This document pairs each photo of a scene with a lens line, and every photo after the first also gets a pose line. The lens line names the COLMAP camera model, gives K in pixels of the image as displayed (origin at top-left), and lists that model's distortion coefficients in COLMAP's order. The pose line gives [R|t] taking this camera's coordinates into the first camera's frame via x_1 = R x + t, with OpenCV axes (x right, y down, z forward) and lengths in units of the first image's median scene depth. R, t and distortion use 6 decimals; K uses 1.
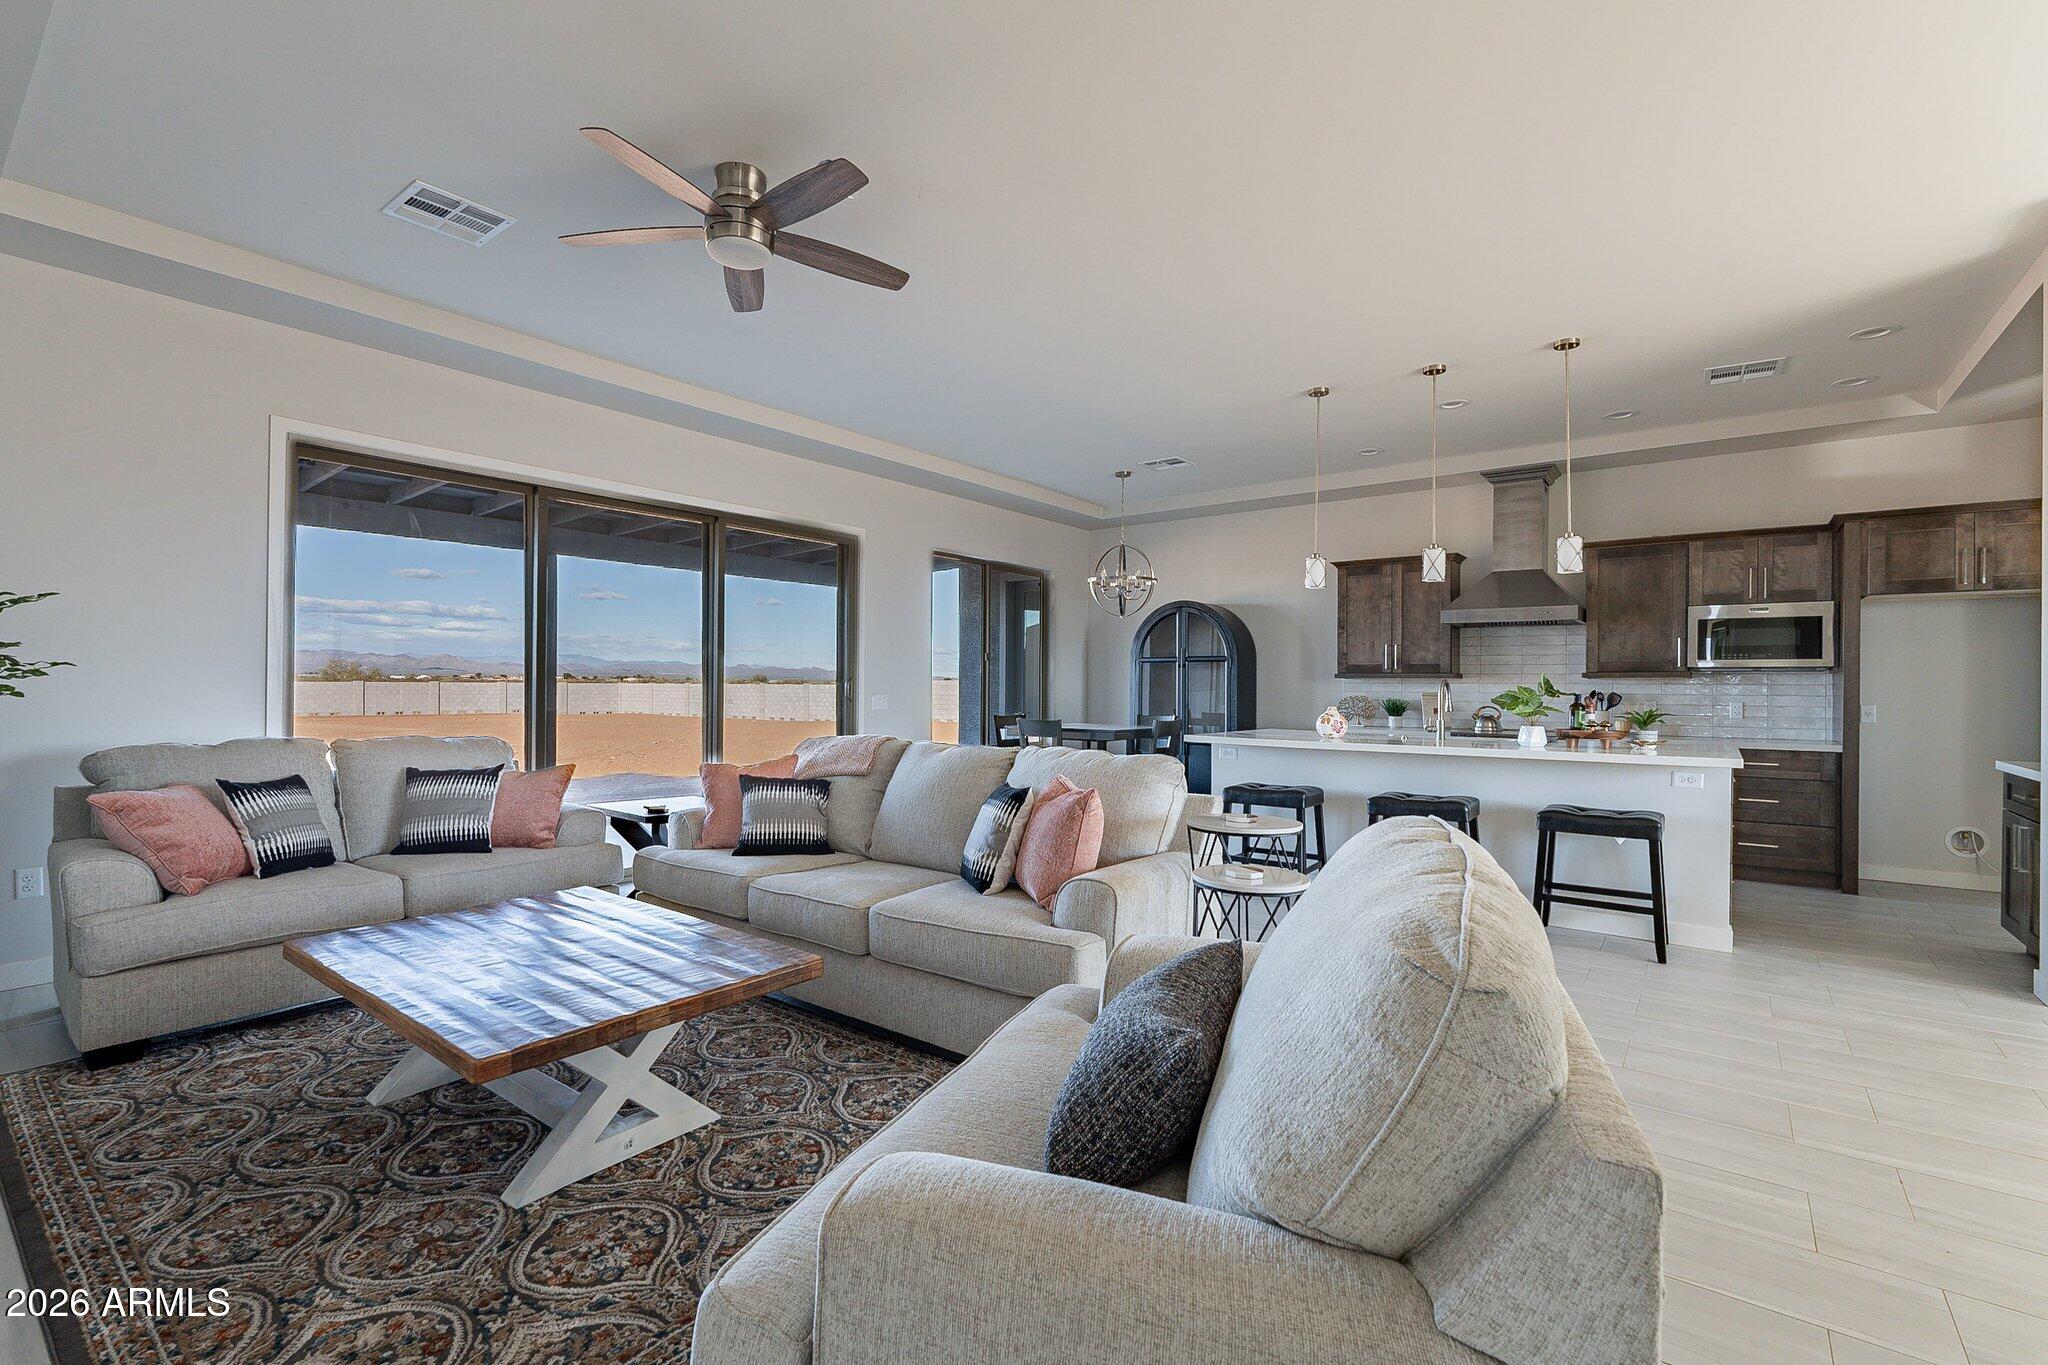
lens RADIAL K [[901.0, 0, 1024.0], [0, 901.0, 682.5], [0, 0, 1]] dist [-0.001906, -0.000038]
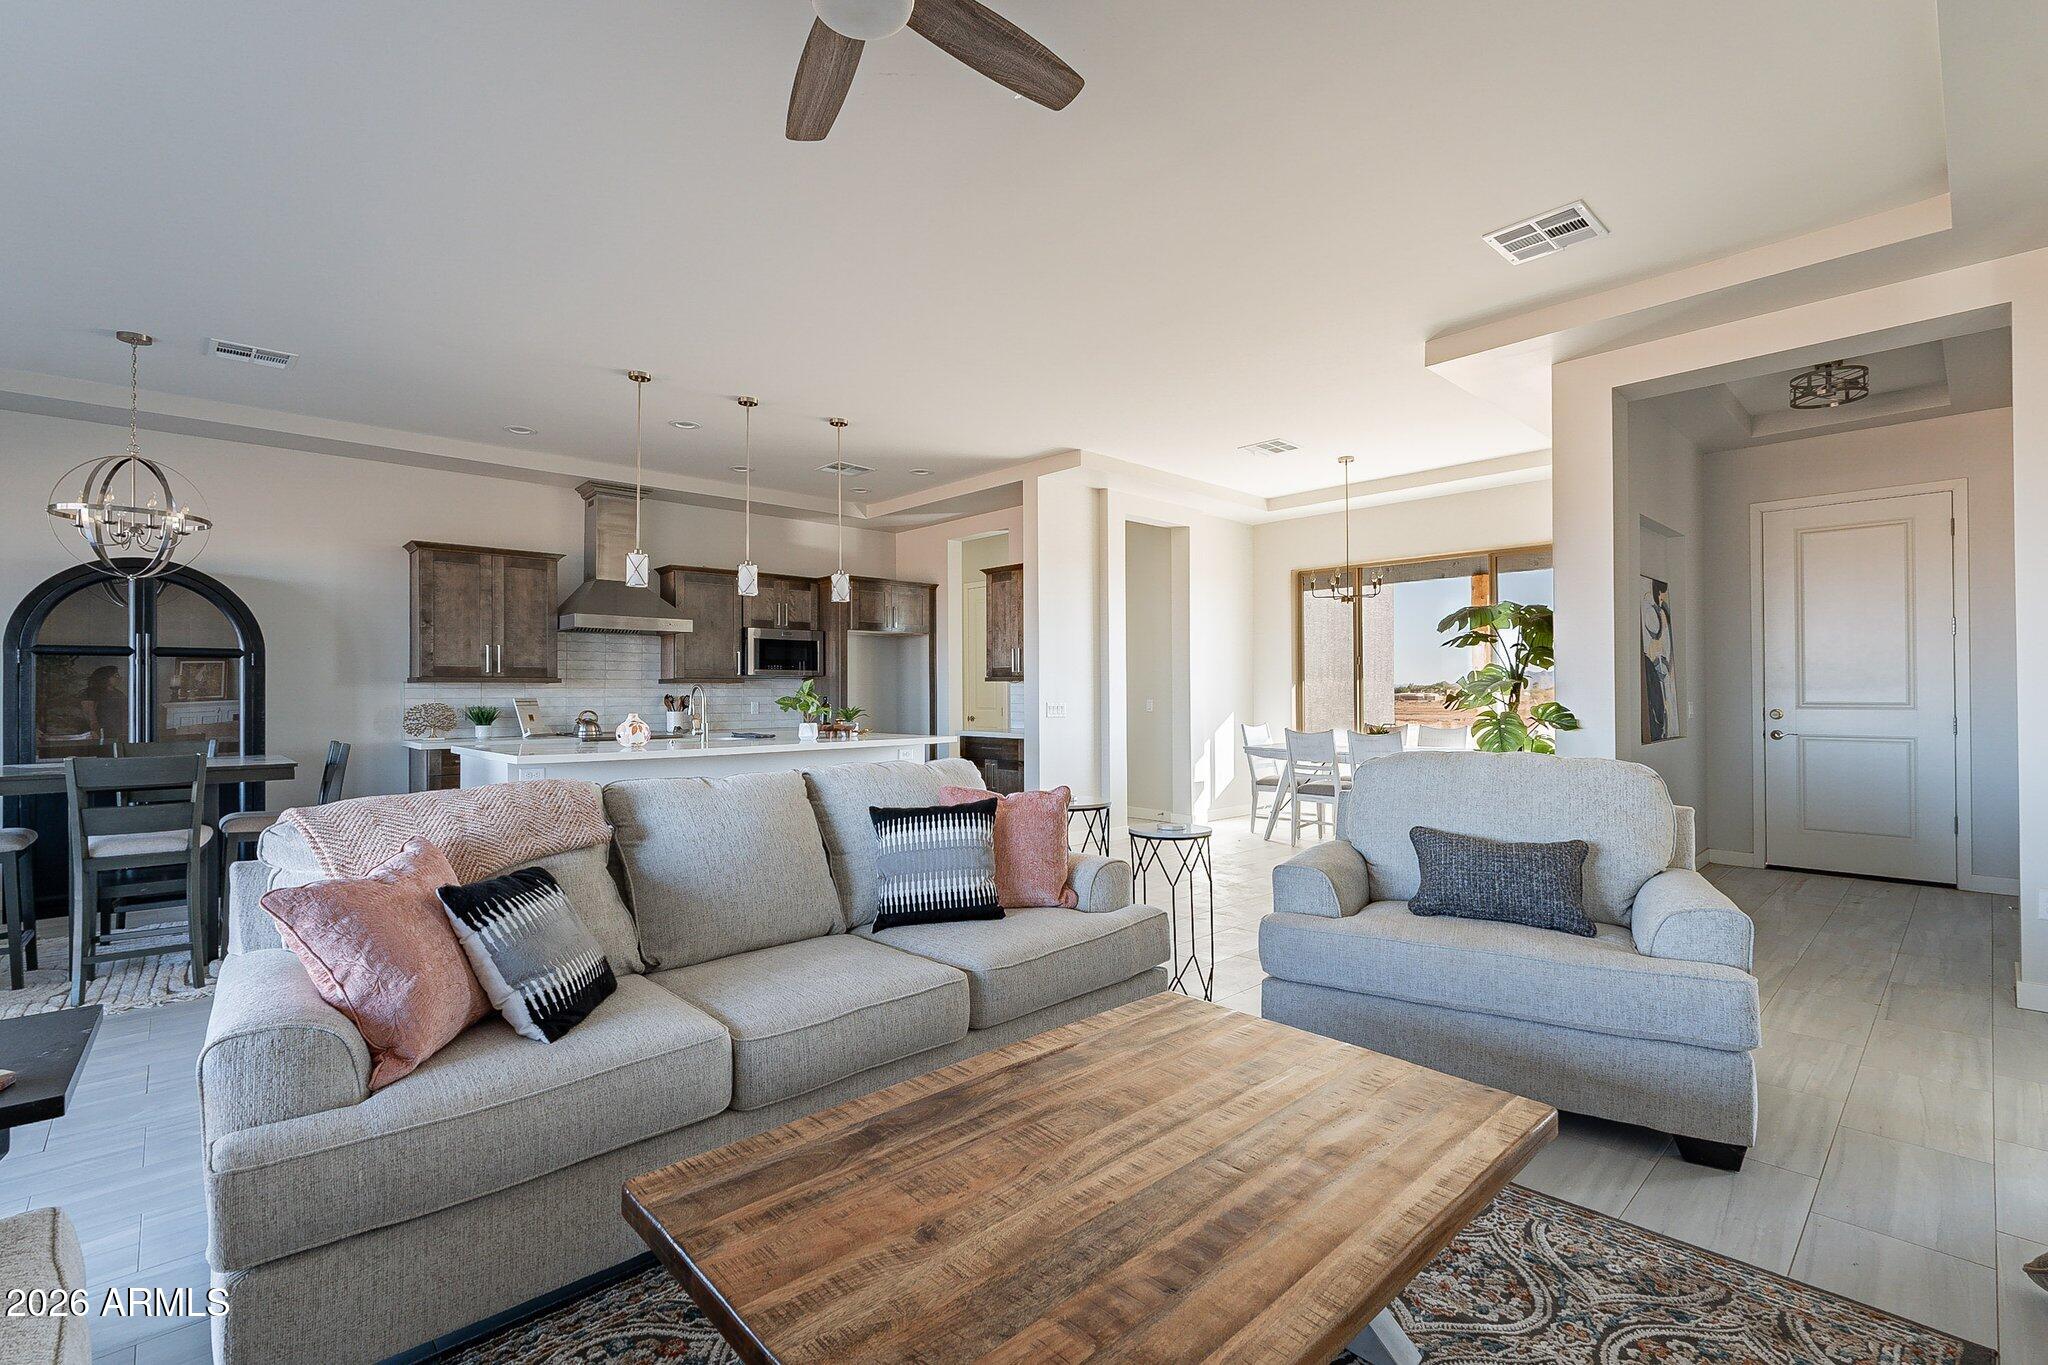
lens RADIAL K [[901.0, 0, 1024.0], [0, 901.0, 682.5], [0, 0, 1]] dist [-0.001906, -0.000038]
pose [[0.164300, 0.003125, 0.986405, -0.417873], [0.001281, 0.999993, -0.003381, -0.001527], [-0.986410, 0.001819, 0.164295, 0.362032]]
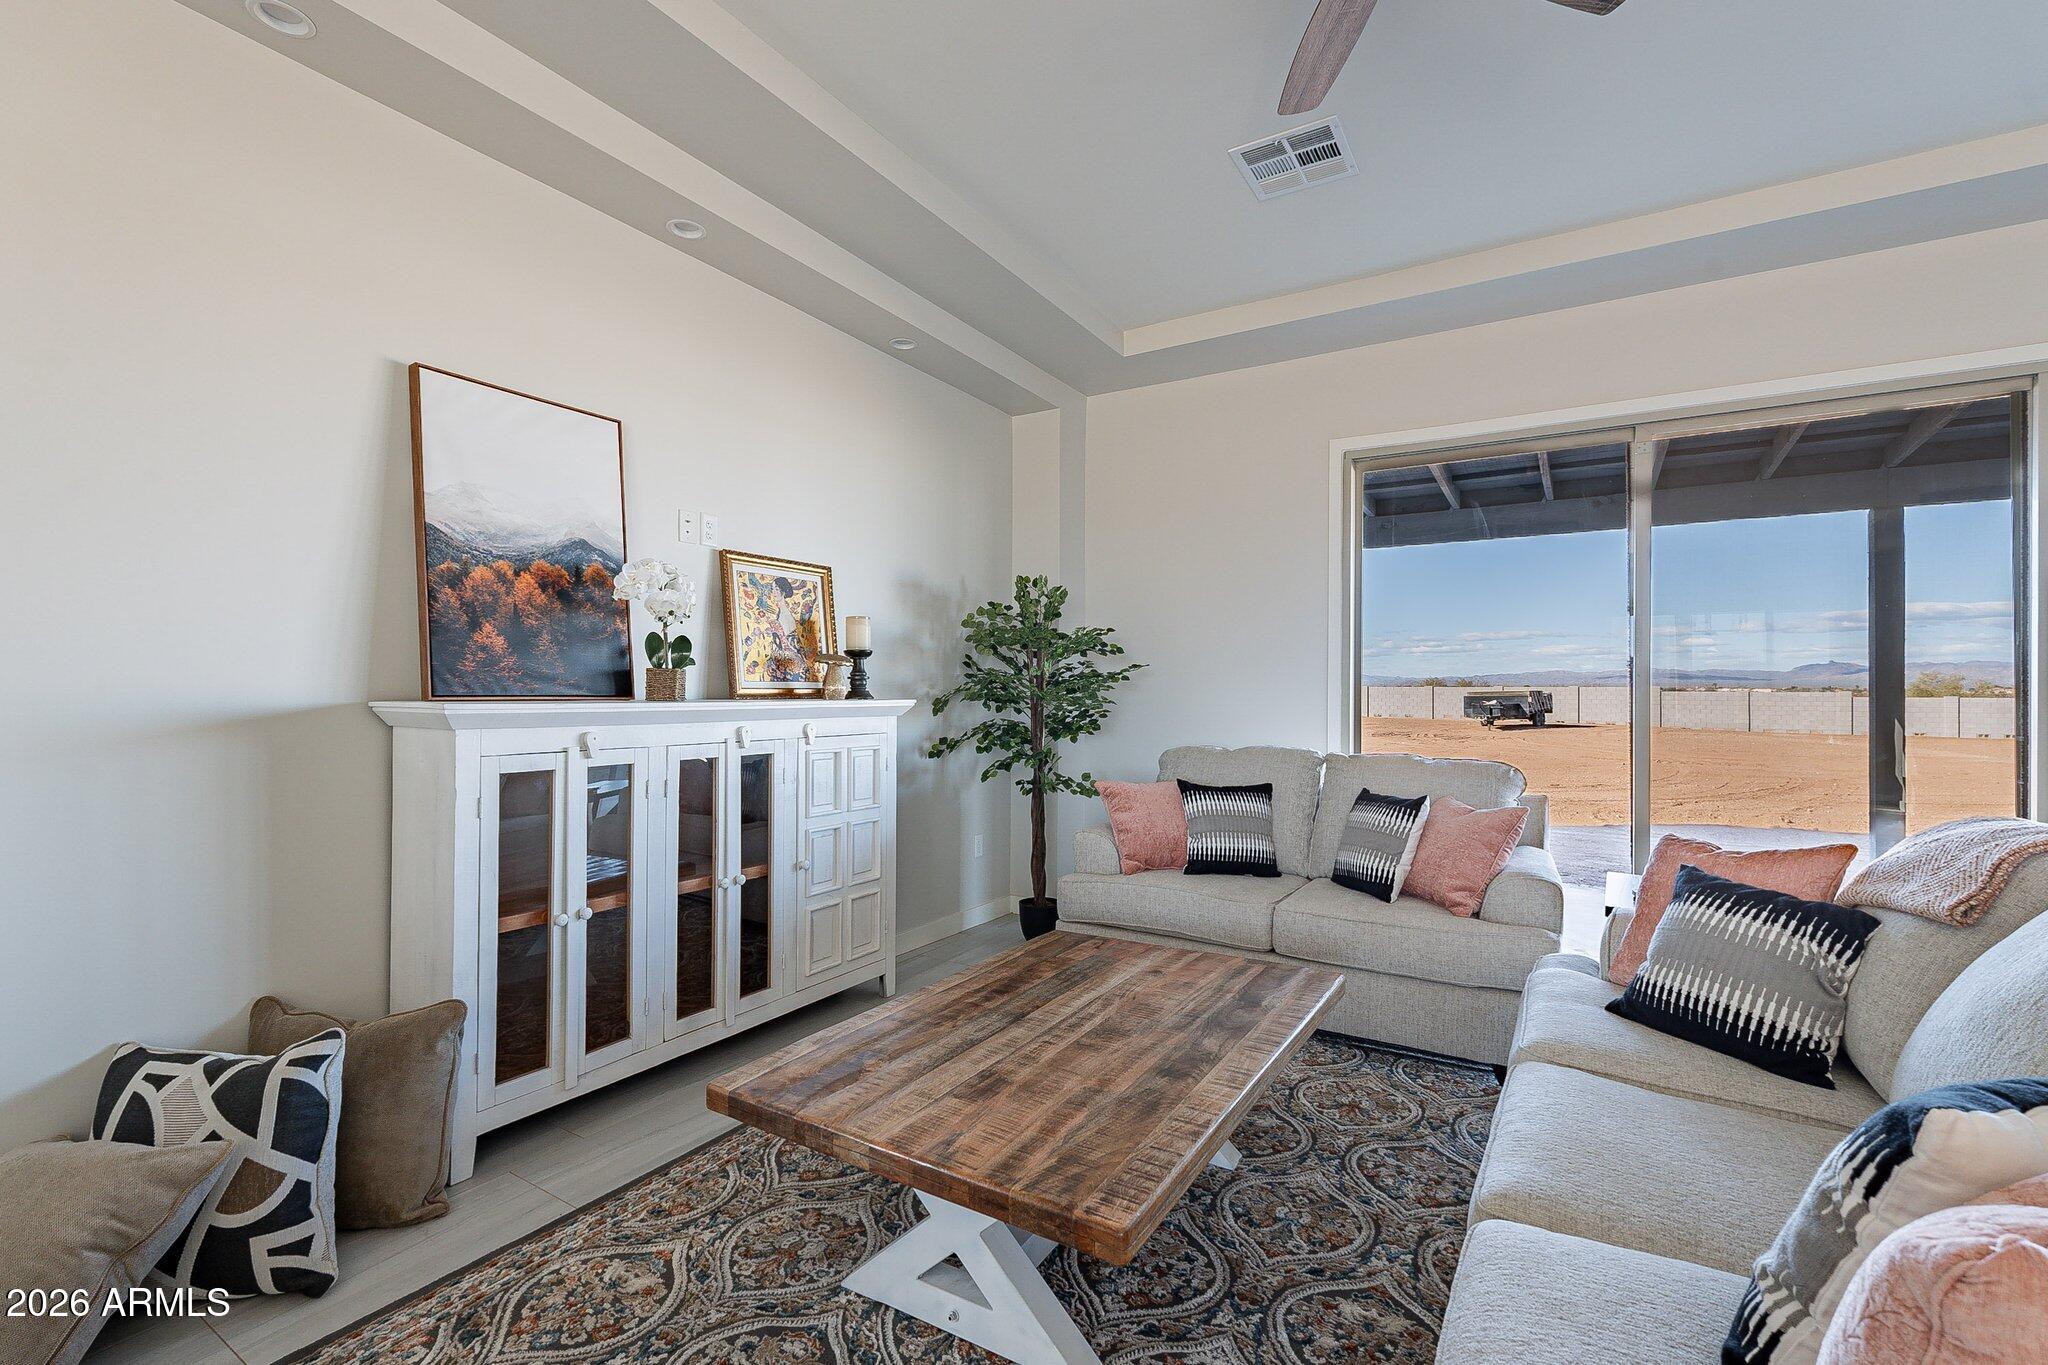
lens RADIAL K [[893.1, 0, 1024.0], [0, 893.1, 682.5], [0, 0, 1]] dist [-0.001283, -0.000069]
pose [[0.095739, -0.017178, -0.995258, 0.100081], [-0.000213, 0.999851, -0.017278, 0.002305], [0.995406, 0.001866, 0.095721, 0.326277]]
